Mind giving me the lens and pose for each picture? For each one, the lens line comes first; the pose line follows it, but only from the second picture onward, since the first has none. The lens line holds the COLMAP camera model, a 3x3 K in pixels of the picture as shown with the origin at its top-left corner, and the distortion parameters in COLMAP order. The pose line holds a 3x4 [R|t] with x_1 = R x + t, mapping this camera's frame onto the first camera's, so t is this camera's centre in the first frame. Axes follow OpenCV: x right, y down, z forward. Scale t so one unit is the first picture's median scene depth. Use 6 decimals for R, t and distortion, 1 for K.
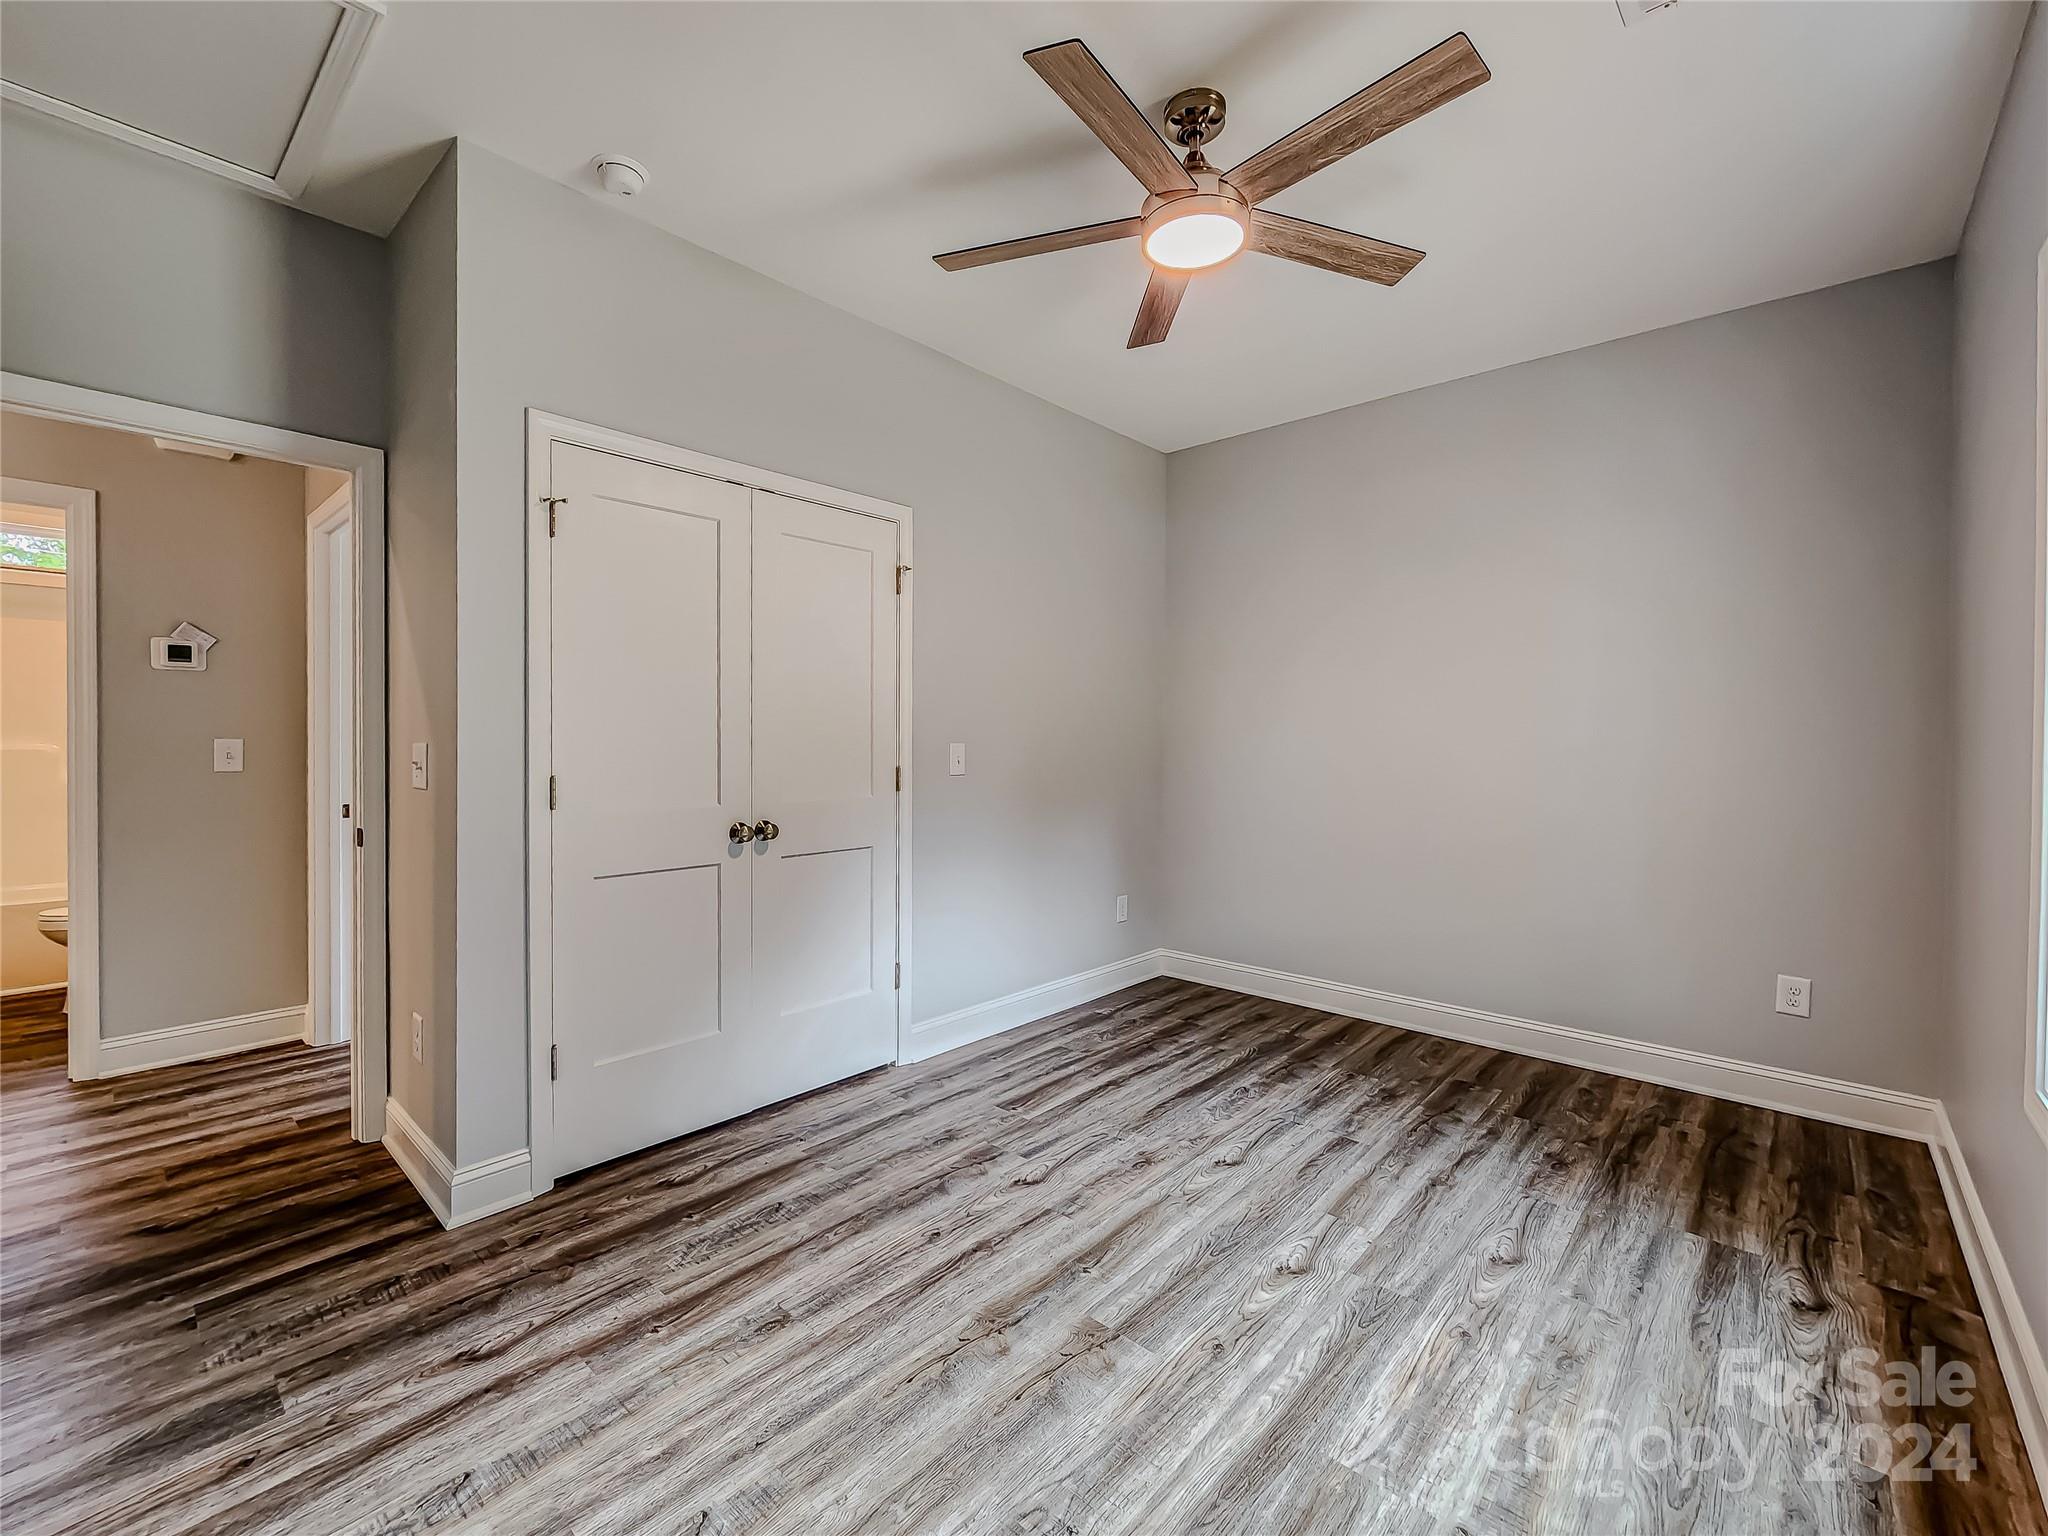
lens RADIAL K [[873.6, 0, 969.4], [0, 873.6, 750.2], [0, 0, 1]] dist [-0.000730, 0.000202]
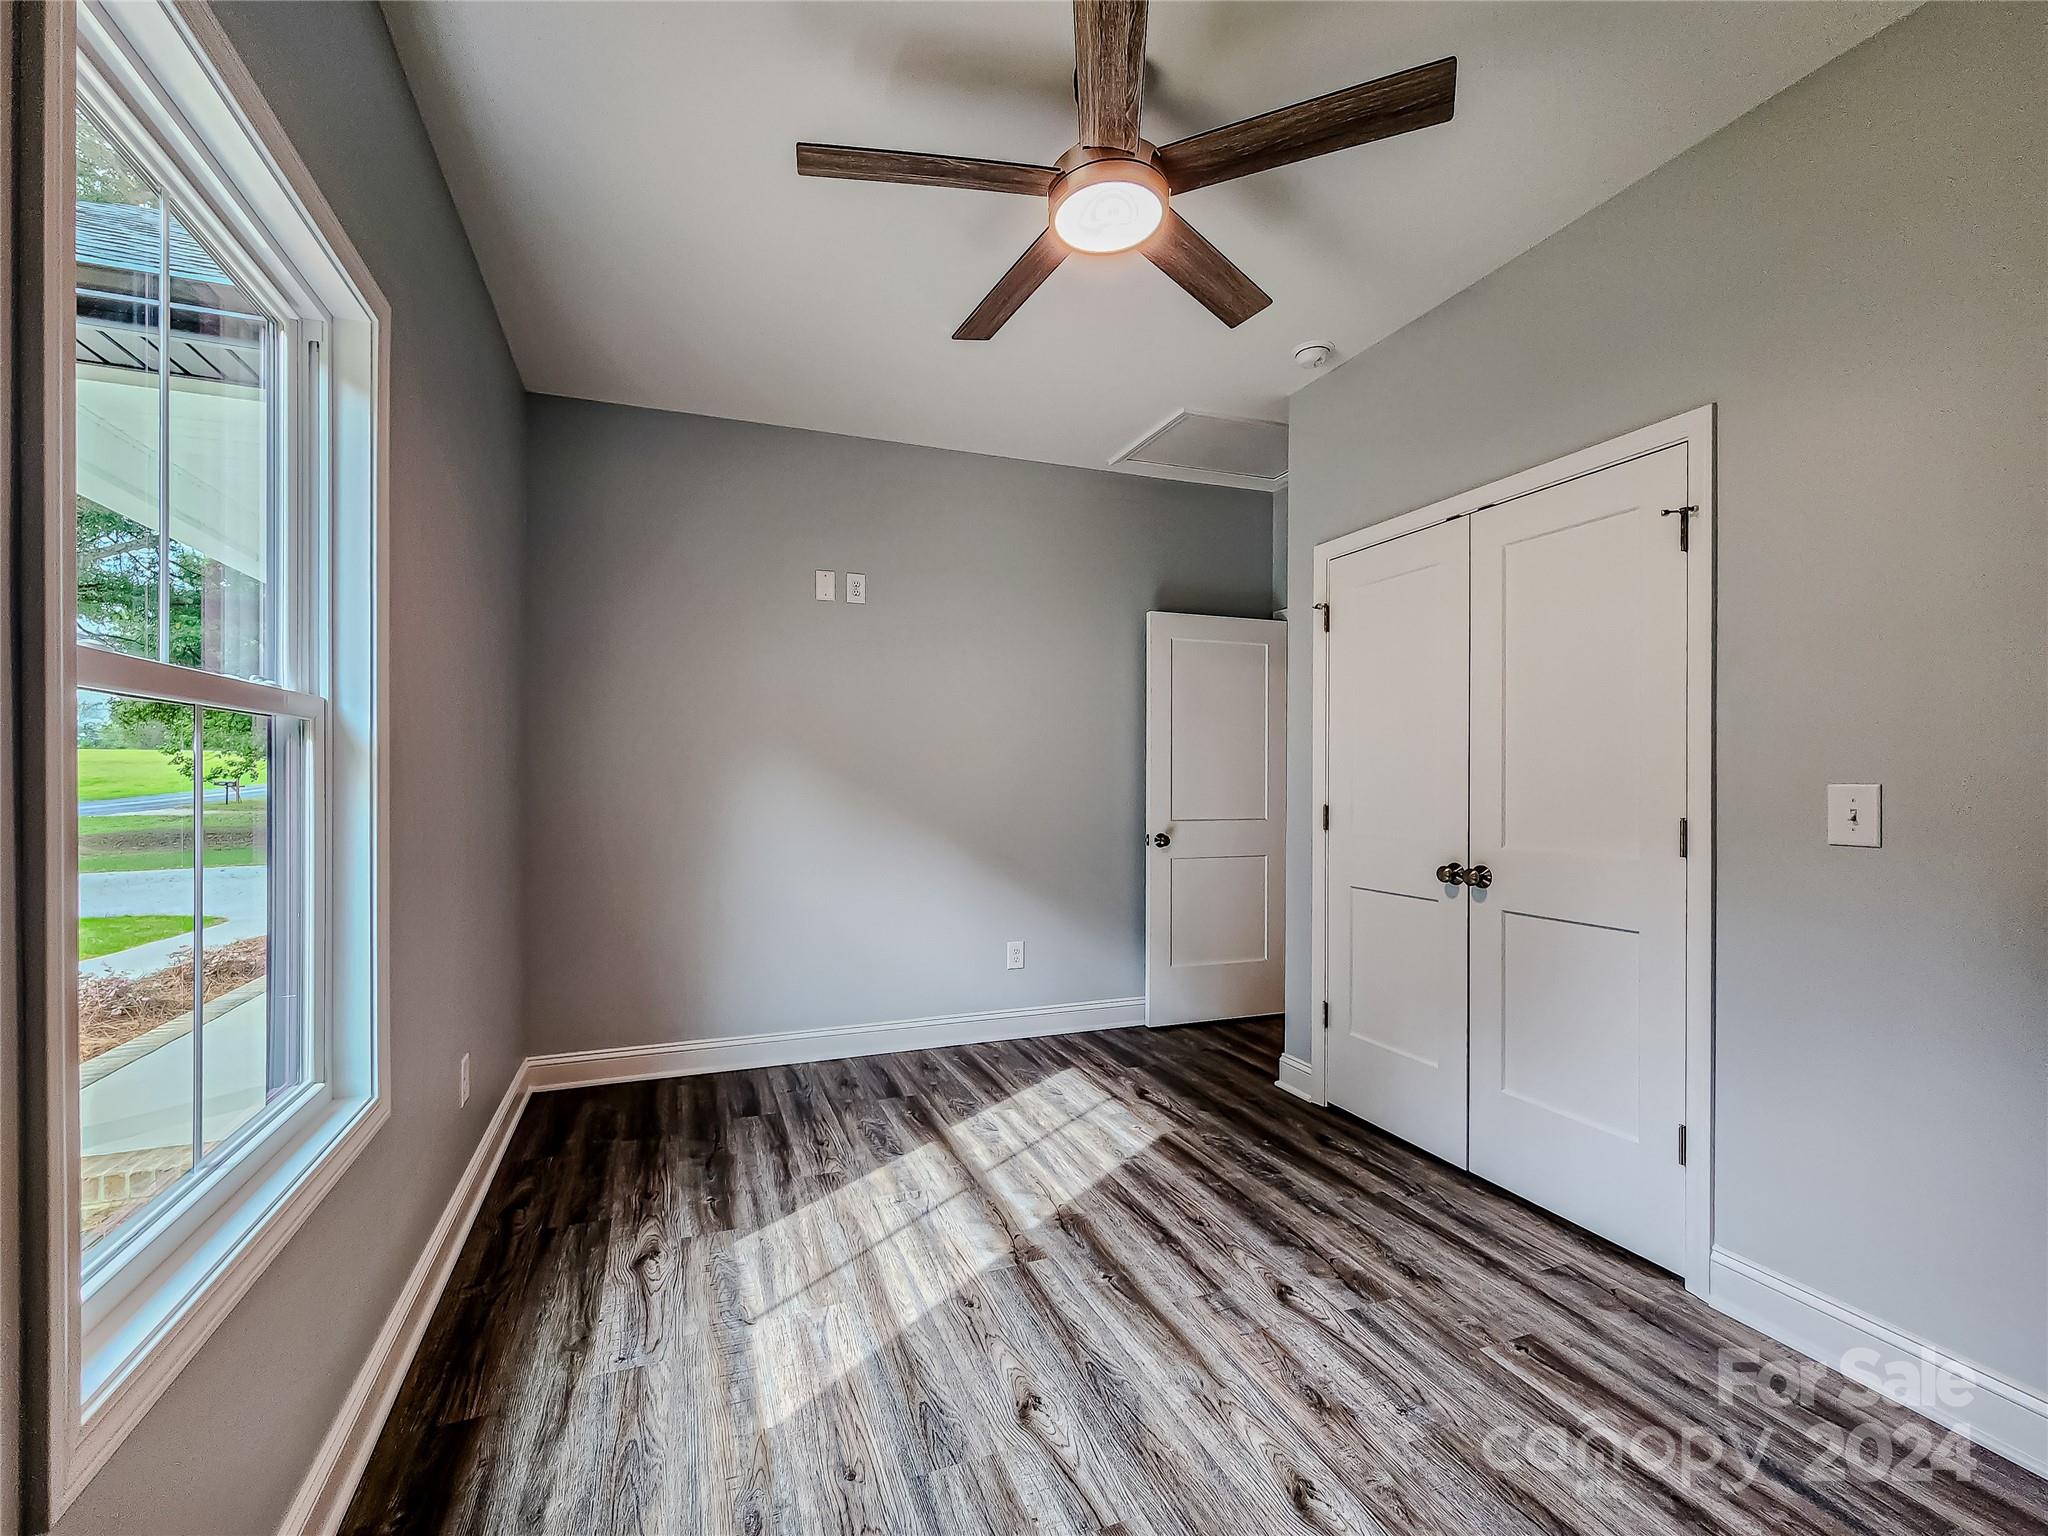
lens RADIAL K [[847.7, 0, 1021.4], [0, 847.7, 787.3], [0, 0, 1]] dist [0.000146, -0.000006]
pose [[-0.401438, 0.003048, -0.915881, 0.983989], [-0.017466, 0.999787, 0.010983, -0.004279], [0.915720, 0.020406, -0.401299, 1.155498]]
